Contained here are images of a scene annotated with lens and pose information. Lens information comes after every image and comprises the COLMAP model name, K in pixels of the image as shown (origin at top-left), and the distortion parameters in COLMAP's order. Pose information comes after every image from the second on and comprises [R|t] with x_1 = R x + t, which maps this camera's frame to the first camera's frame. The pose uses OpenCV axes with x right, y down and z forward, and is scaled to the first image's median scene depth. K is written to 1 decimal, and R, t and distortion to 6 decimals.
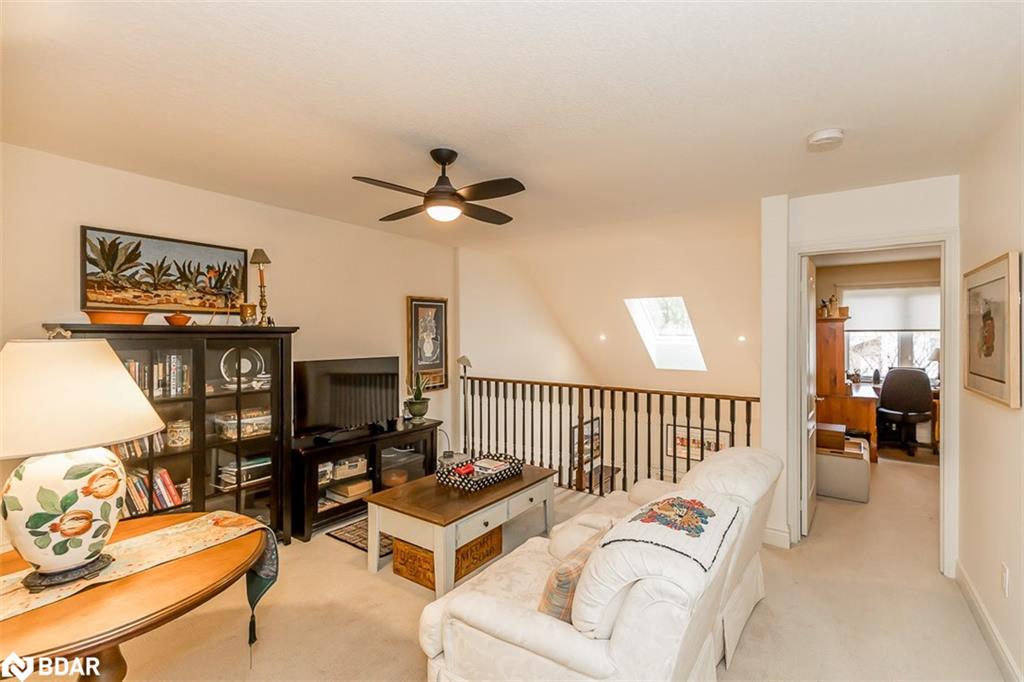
lens RADIAL K [[465.7, 0, 518.4], [0, 465.7, 339.3], [0, 0, 1]] dist [0.005050, 0.000516]
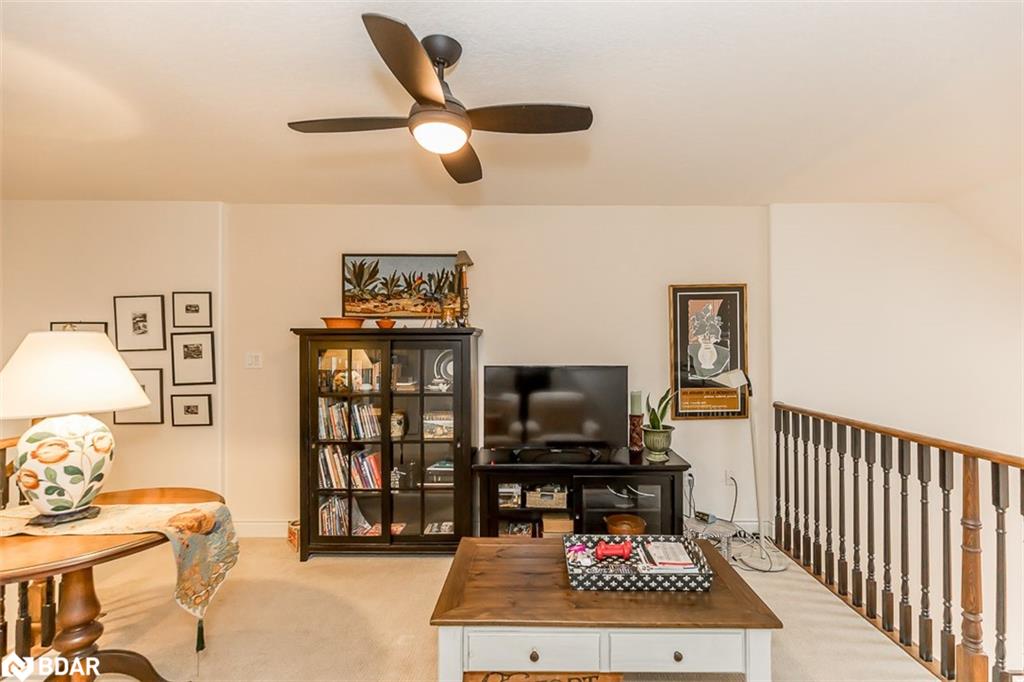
lens RADIAL K [[465.7, 0, 511.8], [0, 465.7, 343.5], [0, 0, 1]] dist [0.005050, 0.000516]
pose [[0.565855, -0.006252, -0.824481, 0.350358], [-0.007695, 0.999888, -0.012863, 0.016454], [0.824469, 0.013623, 0.565743, 0.579715]]
